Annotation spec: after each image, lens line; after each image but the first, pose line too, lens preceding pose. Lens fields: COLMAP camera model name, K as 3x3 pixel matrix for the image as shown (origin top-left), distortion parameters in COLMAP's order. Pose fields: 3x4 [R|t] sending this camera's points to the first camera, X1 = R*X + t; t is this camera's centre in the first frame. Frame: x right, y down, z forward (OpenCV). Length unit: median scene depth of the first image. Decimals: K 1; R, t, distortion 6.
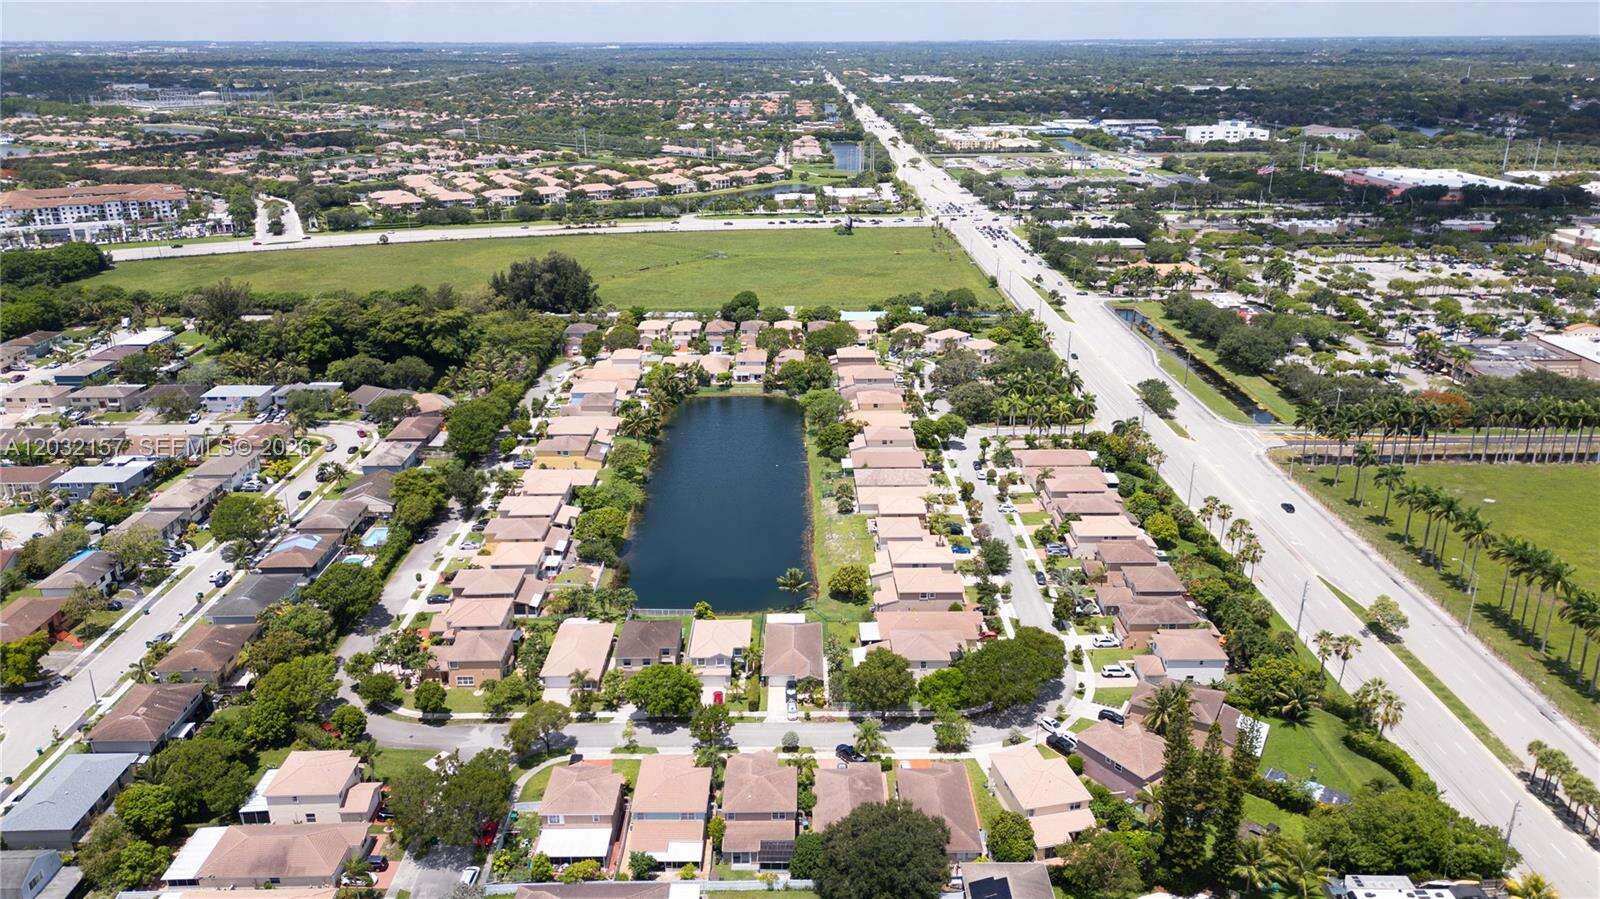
lens RADIAL K [[1115.0, 0, 800.0], [0, 1115.0, 449.5], [0, 0, 1]] dist [0.094736, -0.116324]
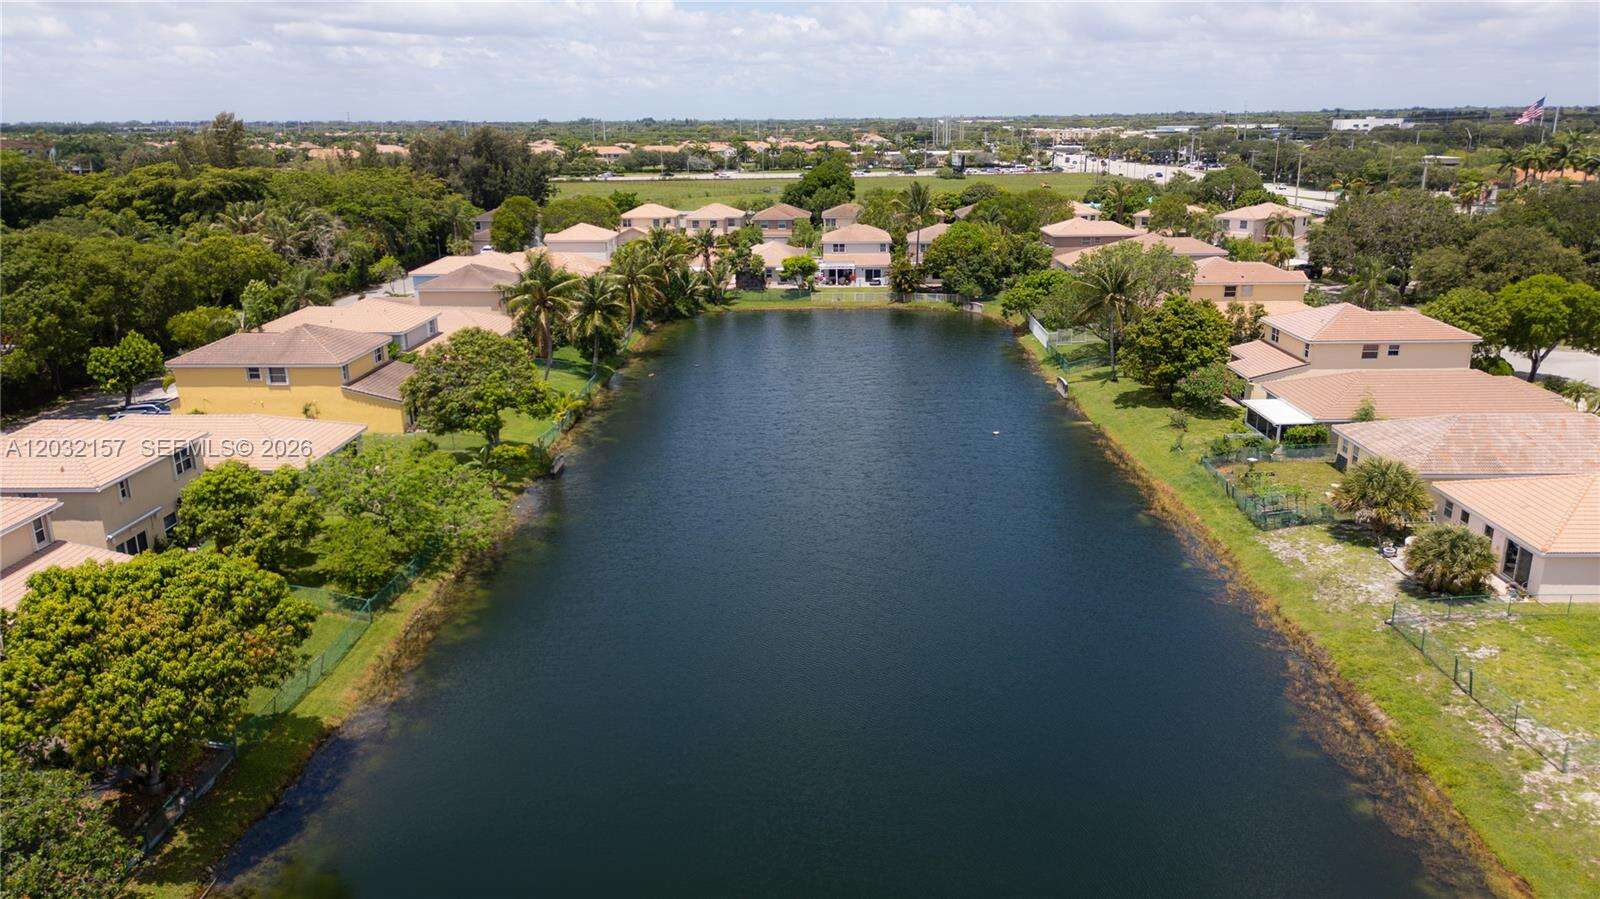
lens RADIAL K [[1115.0, 0, 800.0], [0, 1115.0, 449.5], [0, 0, 1]] dist [0.094736, -0.116324]
pose [[0.999213, 0.004434, -0.039422, -0.049939], [-0.007032, 0.997794, -0.066020, 0.032818], [0.039042, 0.066245, 0.997039, 0.580623]]
